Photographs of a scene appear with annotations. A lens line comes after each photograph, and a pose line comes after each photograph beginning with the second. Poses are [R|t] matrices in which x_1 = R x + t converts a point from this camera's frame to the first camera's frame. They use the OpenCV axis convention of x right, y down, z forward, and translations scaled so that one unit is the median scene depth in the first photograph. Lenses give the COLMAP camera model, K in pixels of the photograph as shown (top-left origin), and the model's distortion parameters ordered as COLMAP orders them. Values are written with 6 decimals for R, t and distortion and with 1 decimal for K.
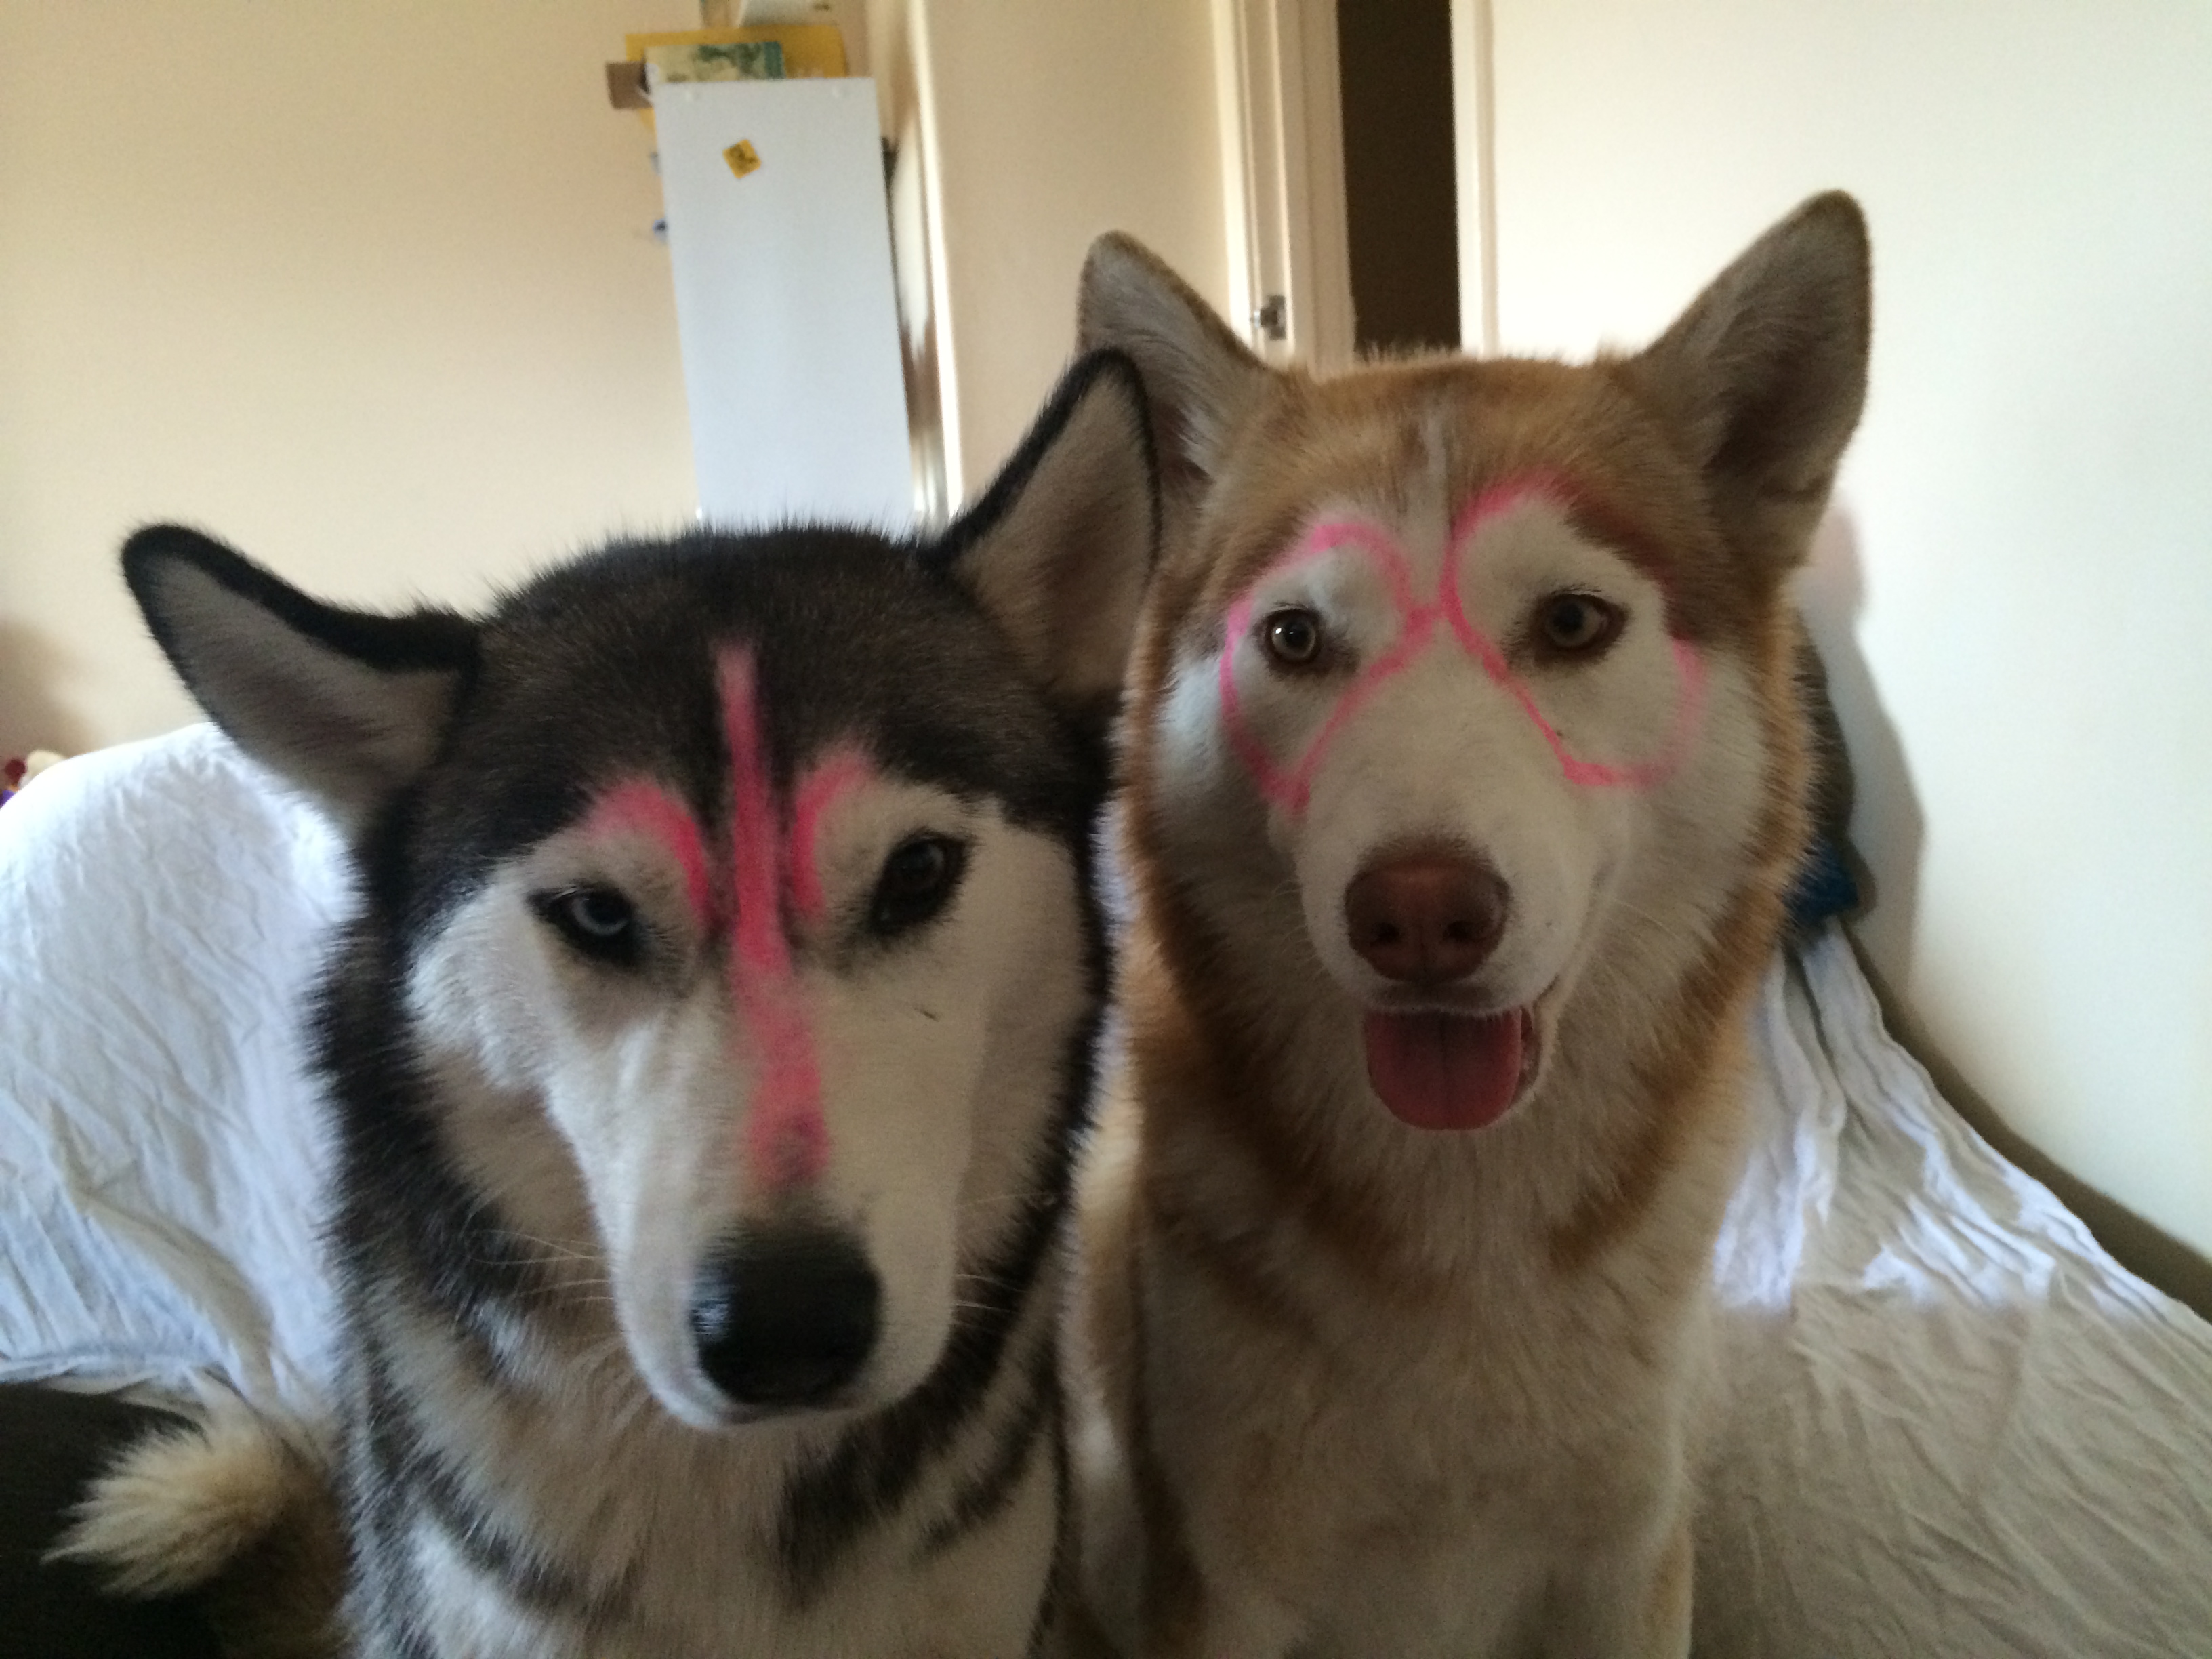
lens RADIAL K [[1940.6, 0, 1111.4], [0, 1940.6, 834.9], [0, 0, 1]] dist [-0.015877, 0.002157]
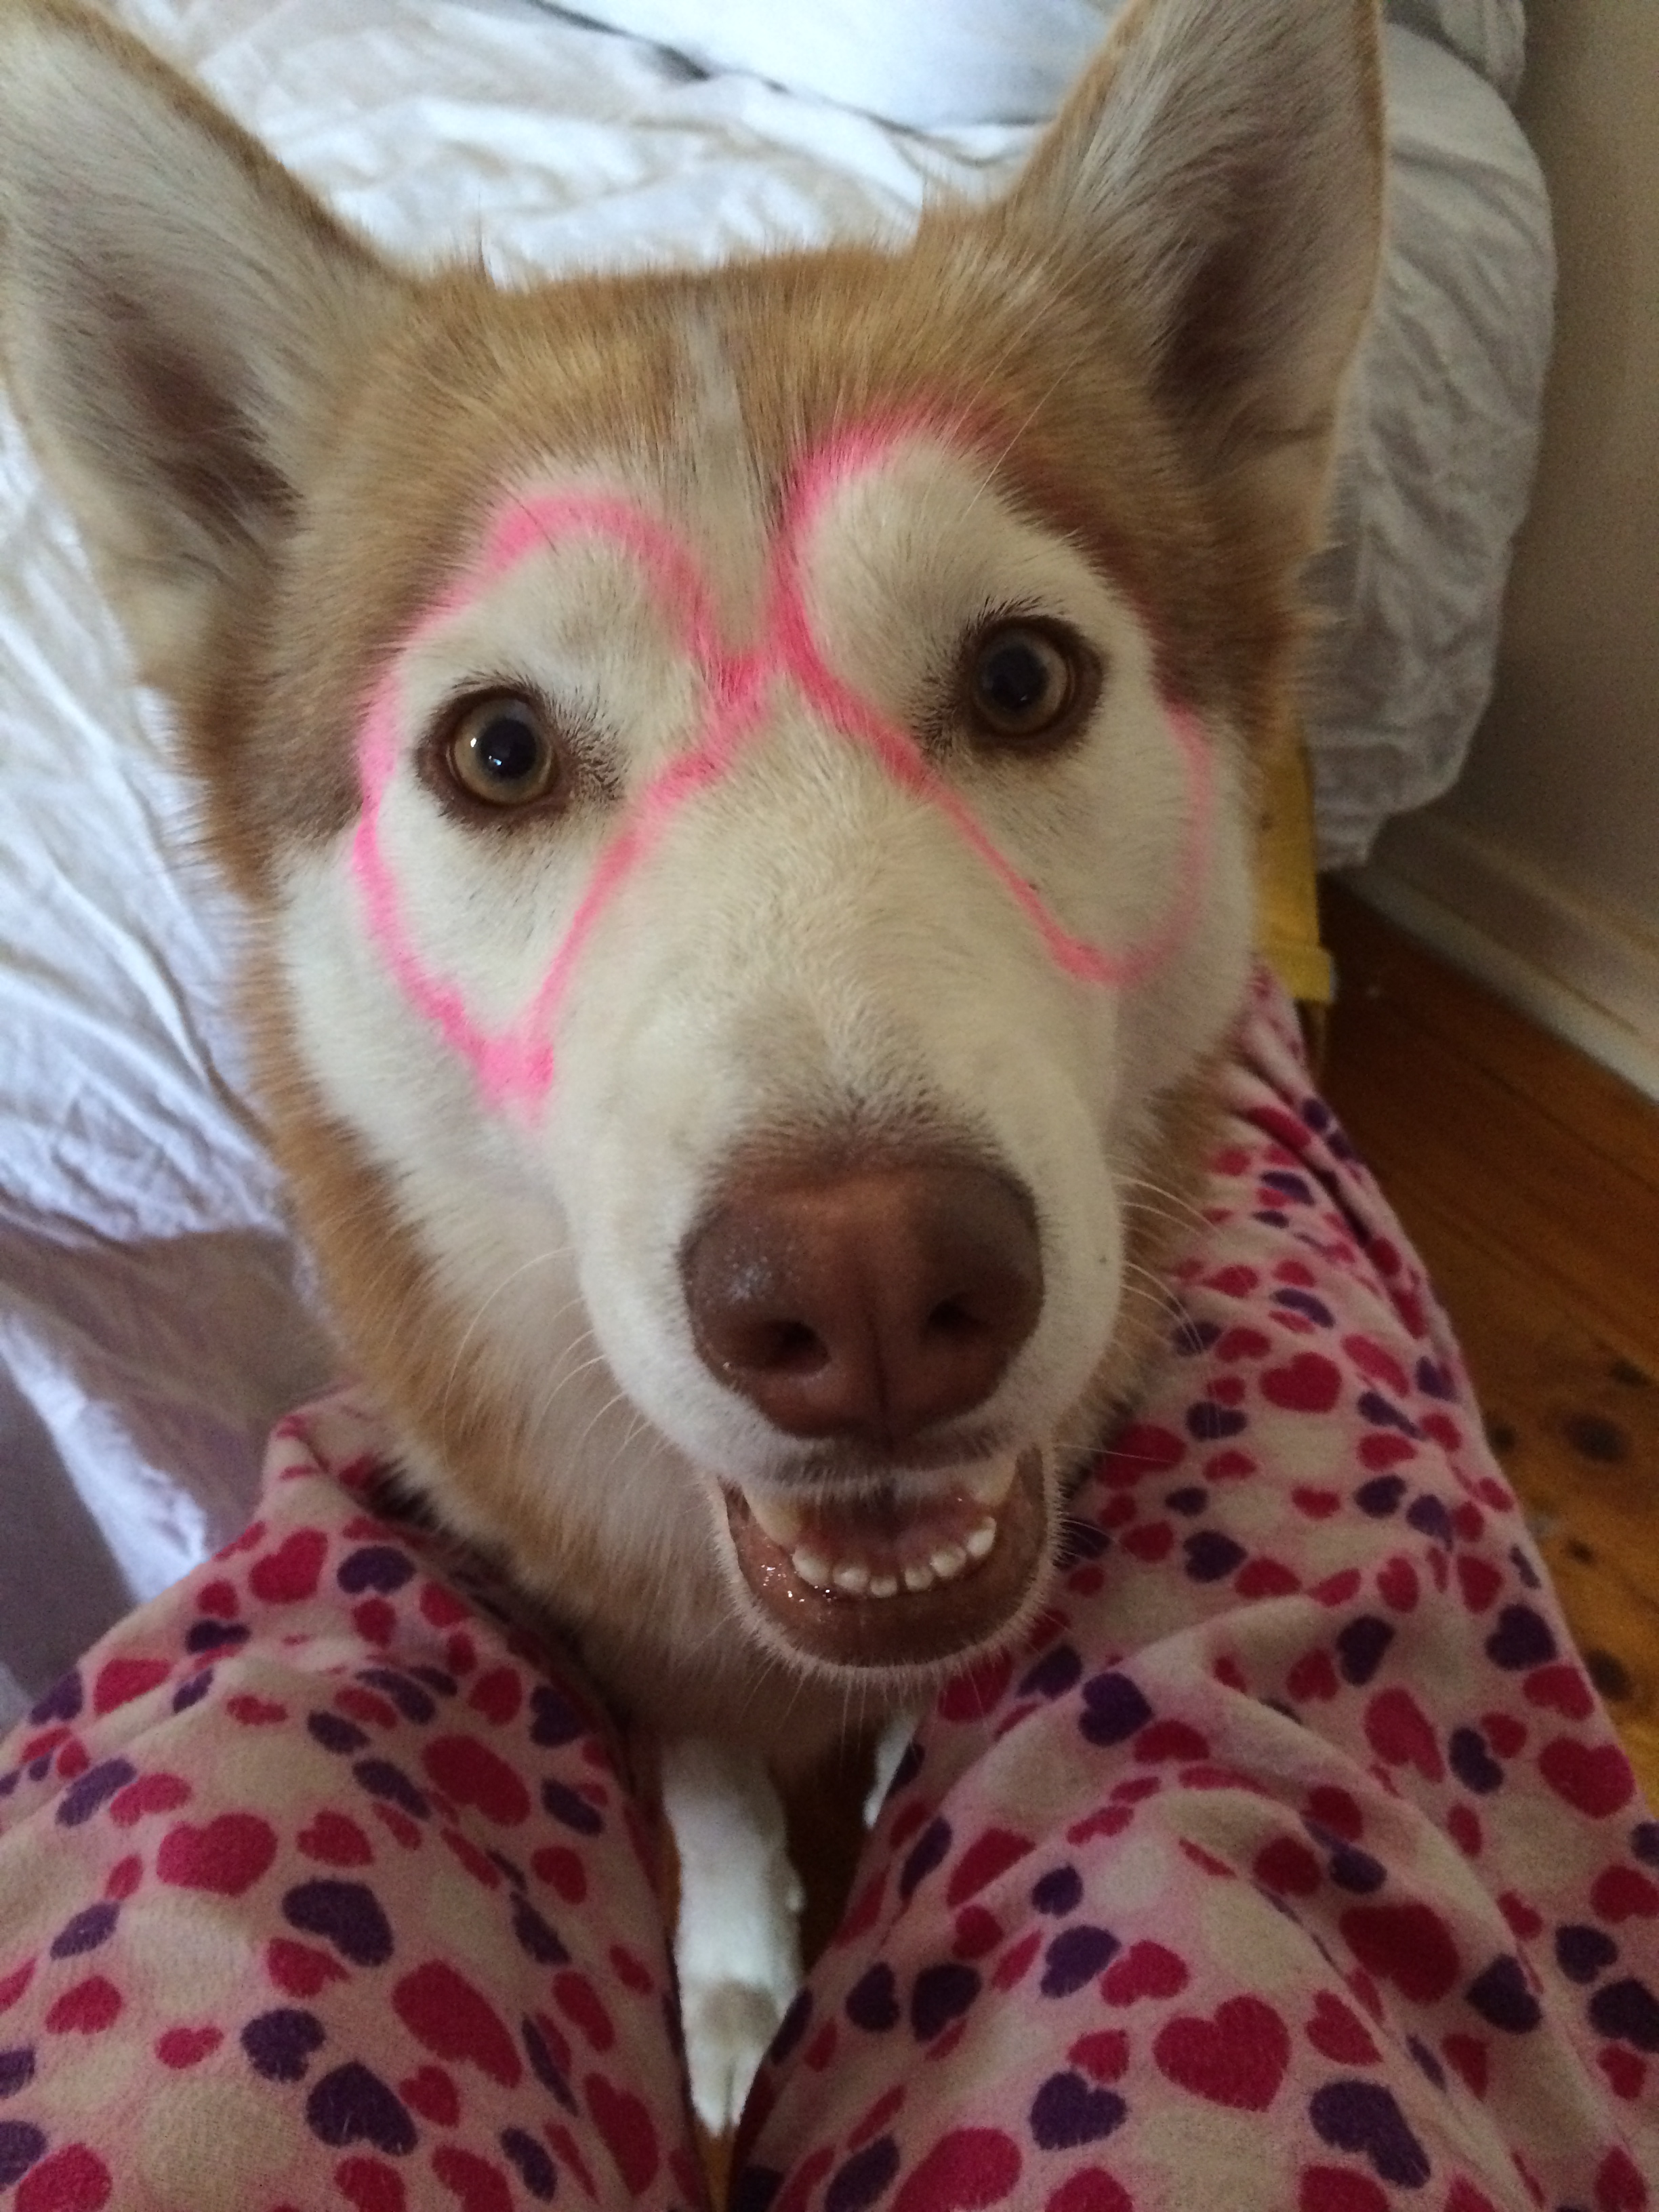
lens RADIAL K [[1940.6, 0, 831.0], [0, 1940.6, 1109.3], [0, 0, 1]] dist [-0.015877, 0.002157]
pose [[0.966116, -0.123086, 0.226871, 0.053341], [0.126919, 0.991910, -0.002326, 0.001716], [-0.224749, 0.031041, 0.973922, 0.508075]]
